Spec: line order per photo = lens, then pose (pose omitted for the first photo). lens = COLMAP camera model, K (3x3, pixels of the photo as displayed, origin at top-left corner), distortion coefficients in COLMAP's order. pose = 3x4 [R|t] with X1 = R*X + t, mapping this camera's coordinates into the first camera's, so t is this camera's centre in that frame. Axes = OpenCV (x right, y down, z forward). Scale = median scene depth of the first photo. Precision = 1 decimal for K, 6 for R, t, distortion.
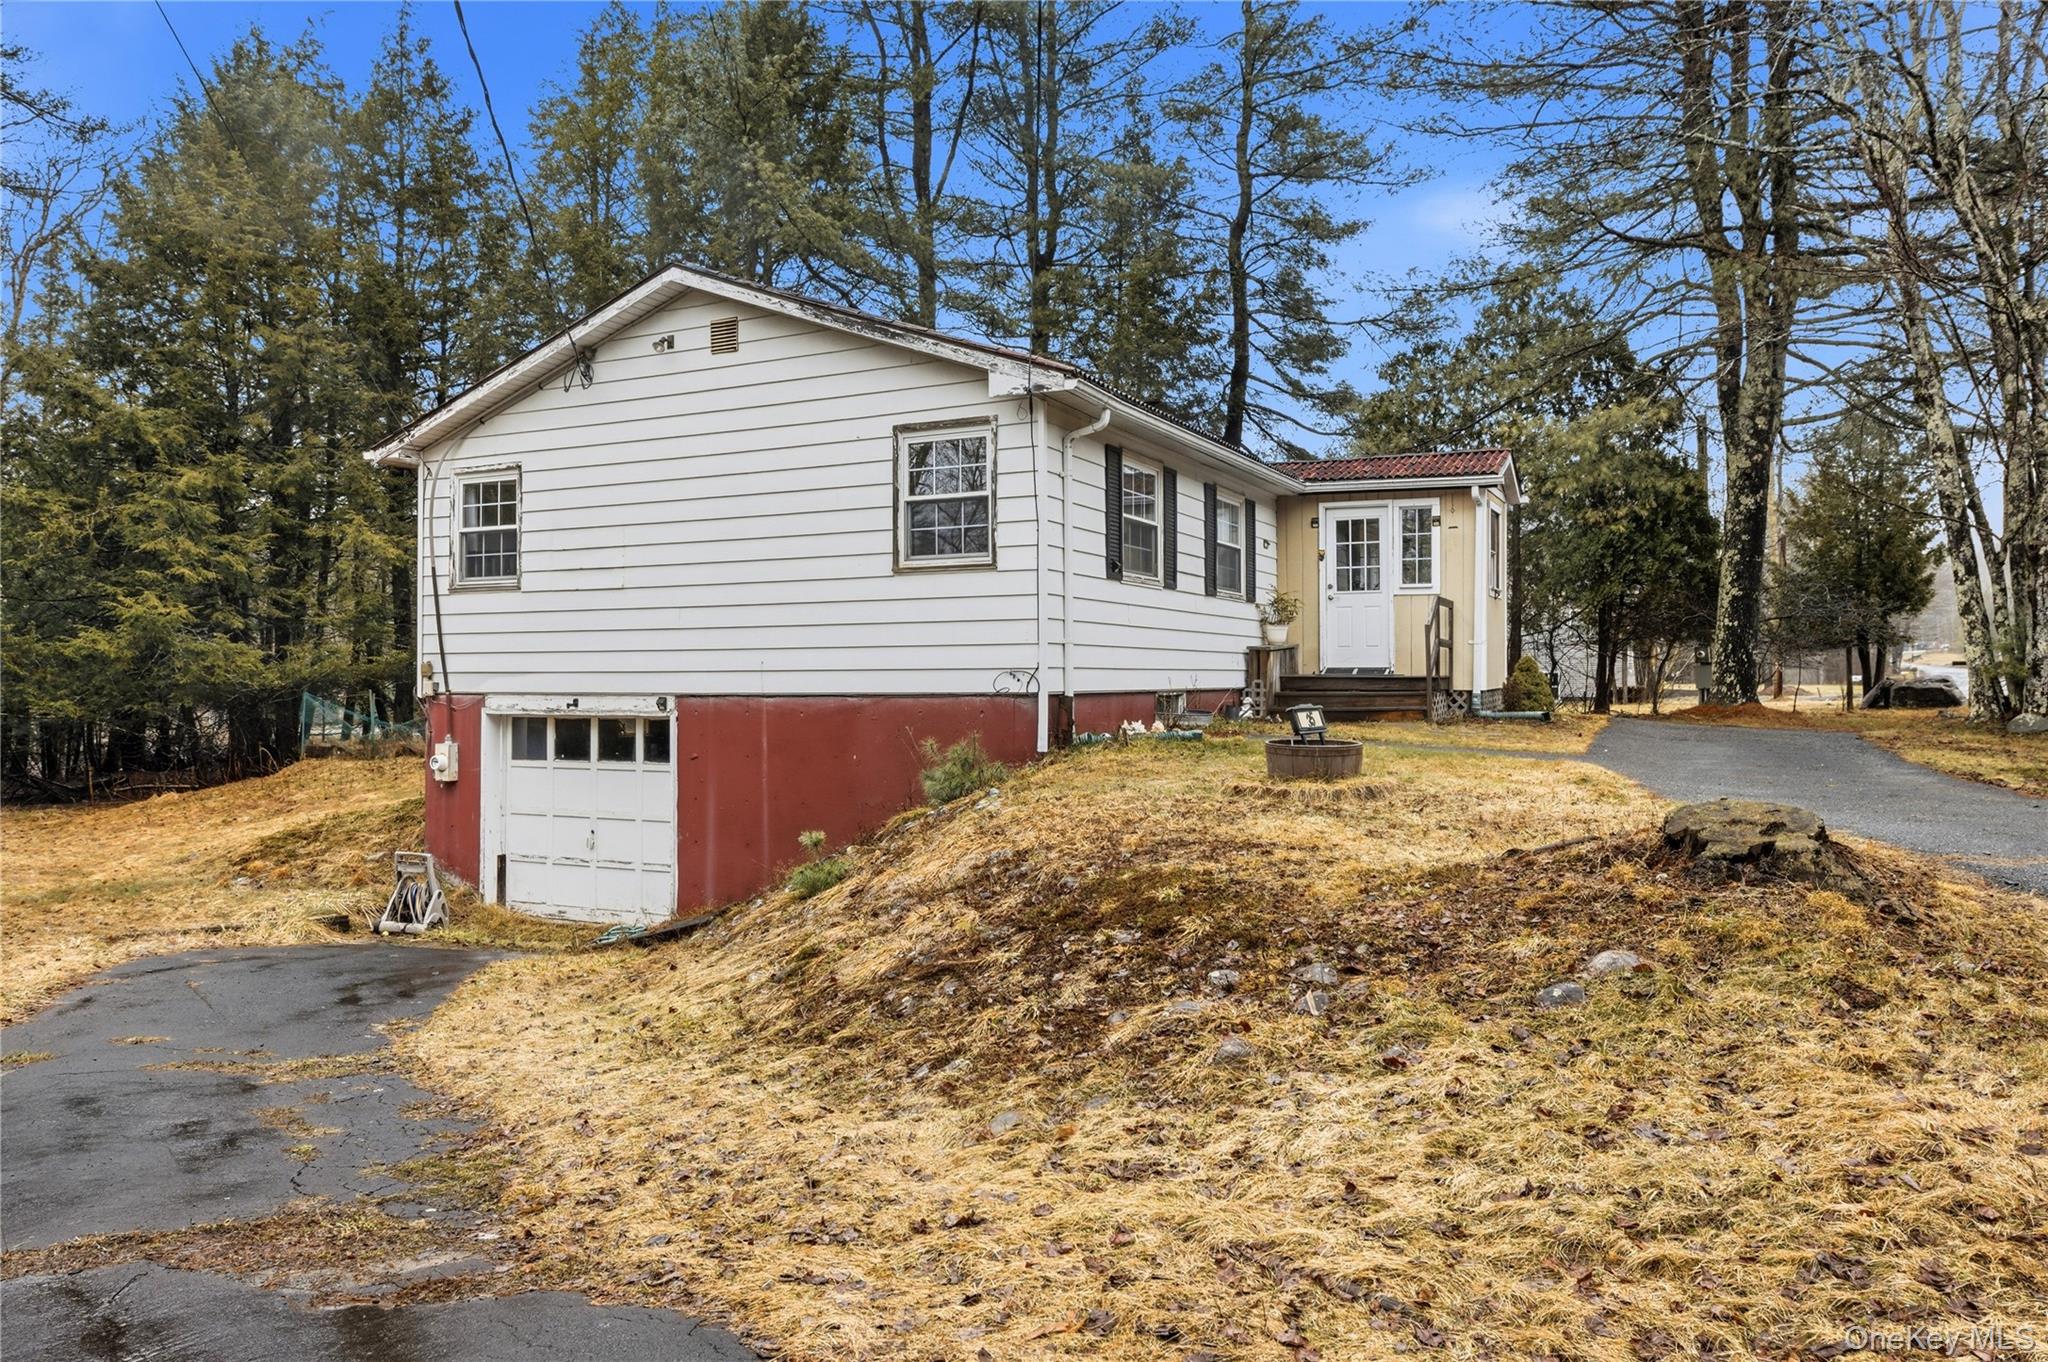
lens RADIAL K [[1367.3, 0, 1024.0], [0, 1367.3, 681.0], [0, 0, 1]] dist [0.000723, -0.001964]
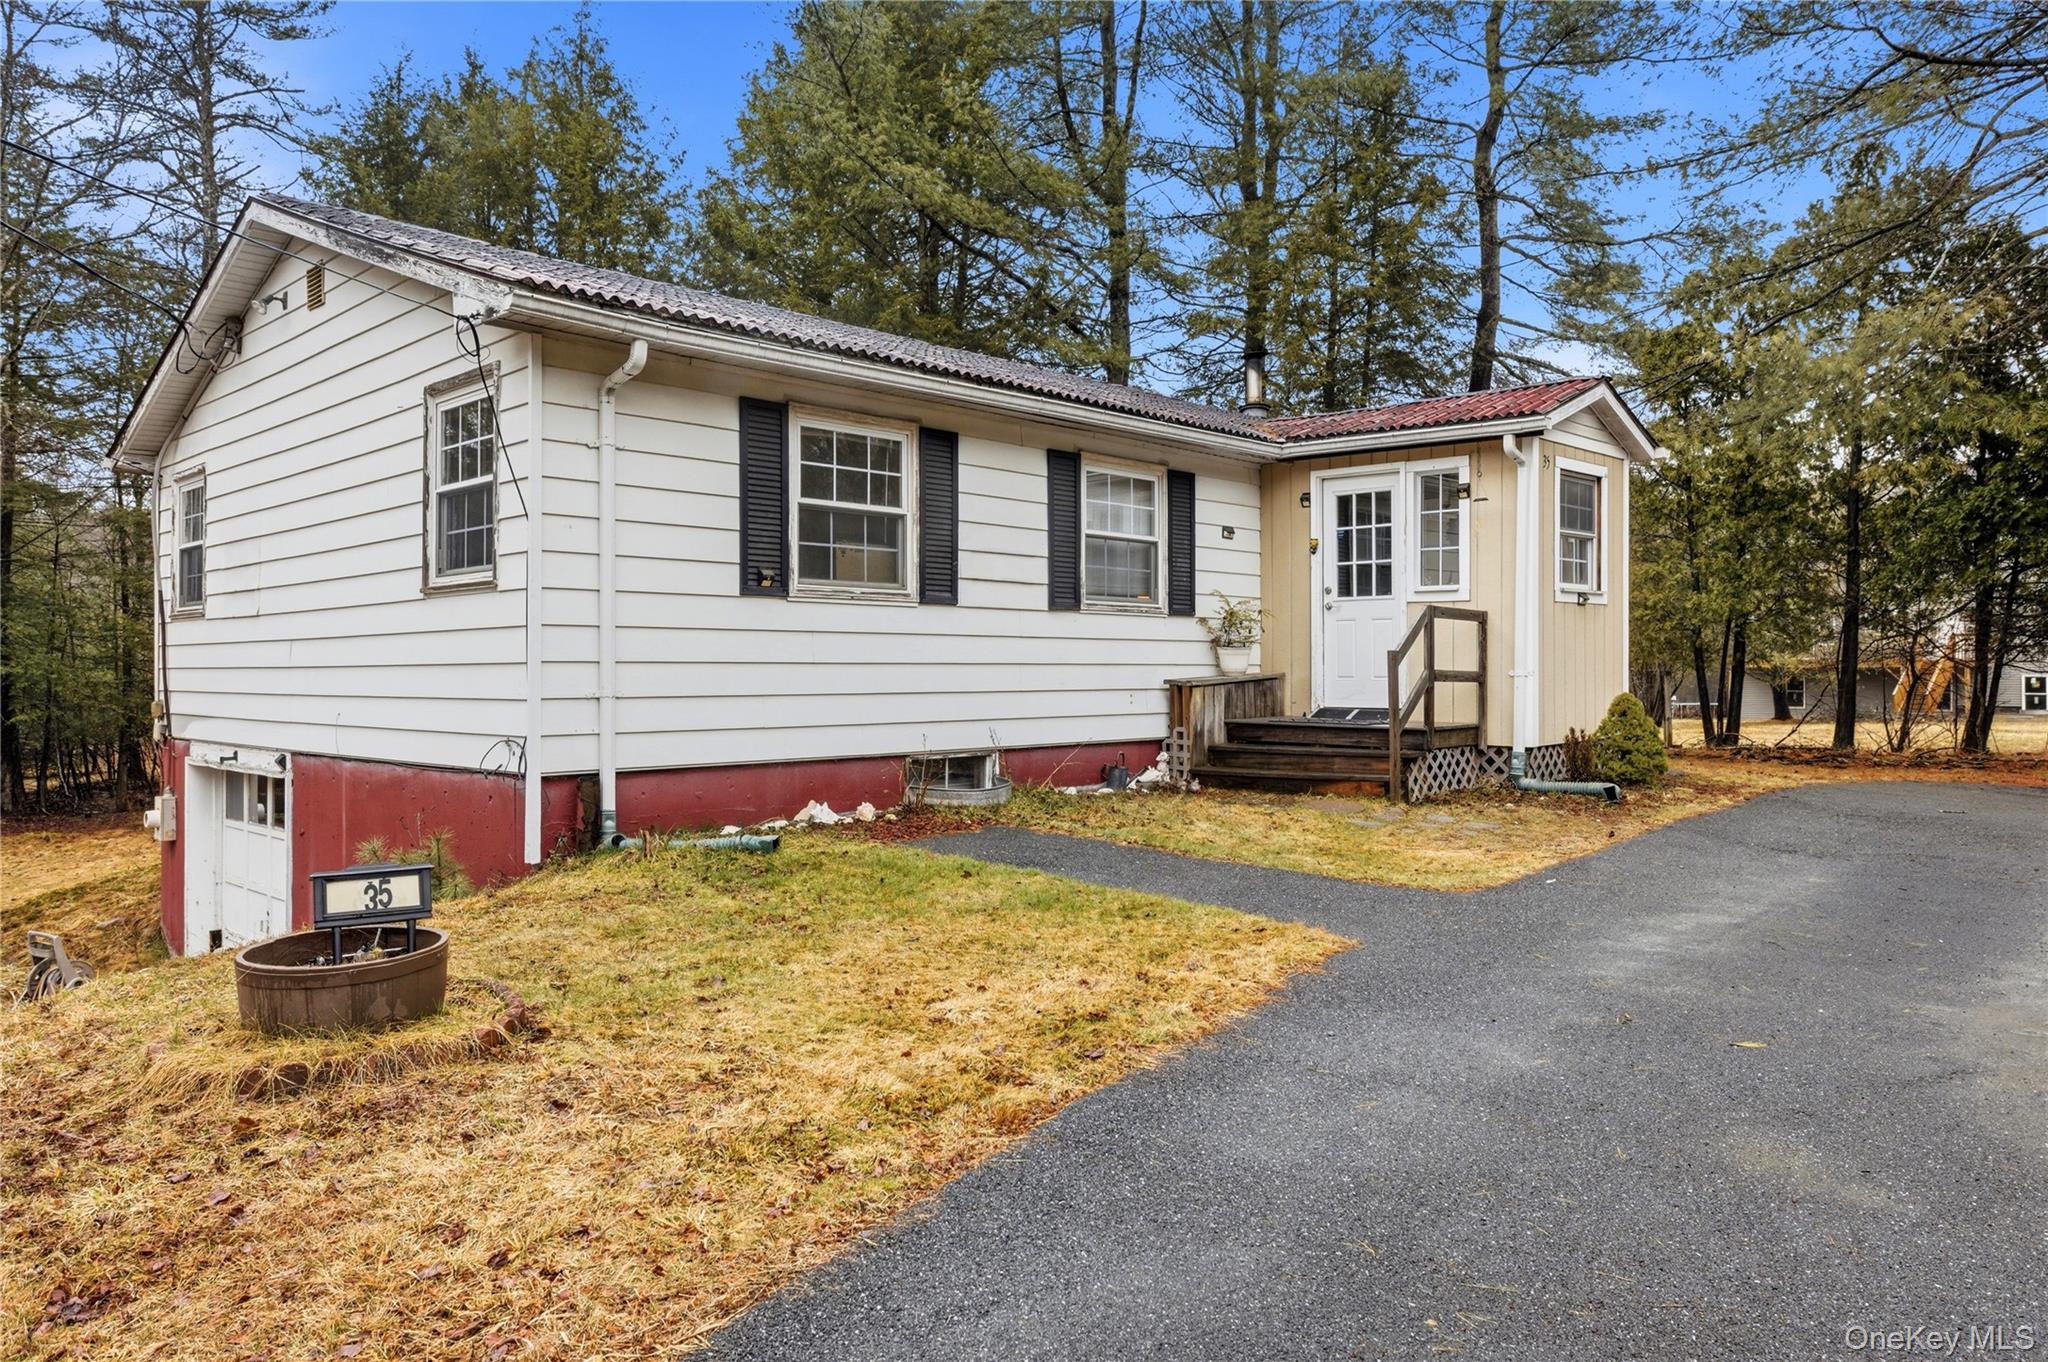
lens RADIAL K [[1367.3, 0, 1024.0], [0, 1367.3, 681.0], [0, 0, 1]] dist [0.000723, -0.001964]
pose [[0.952494, 0.003263, -0.304541, 0.306376], [-0.001536, 0.999981, 0.005910, -0.028519], [0.304555, -0.005162, 0.952481, 0.305111]]
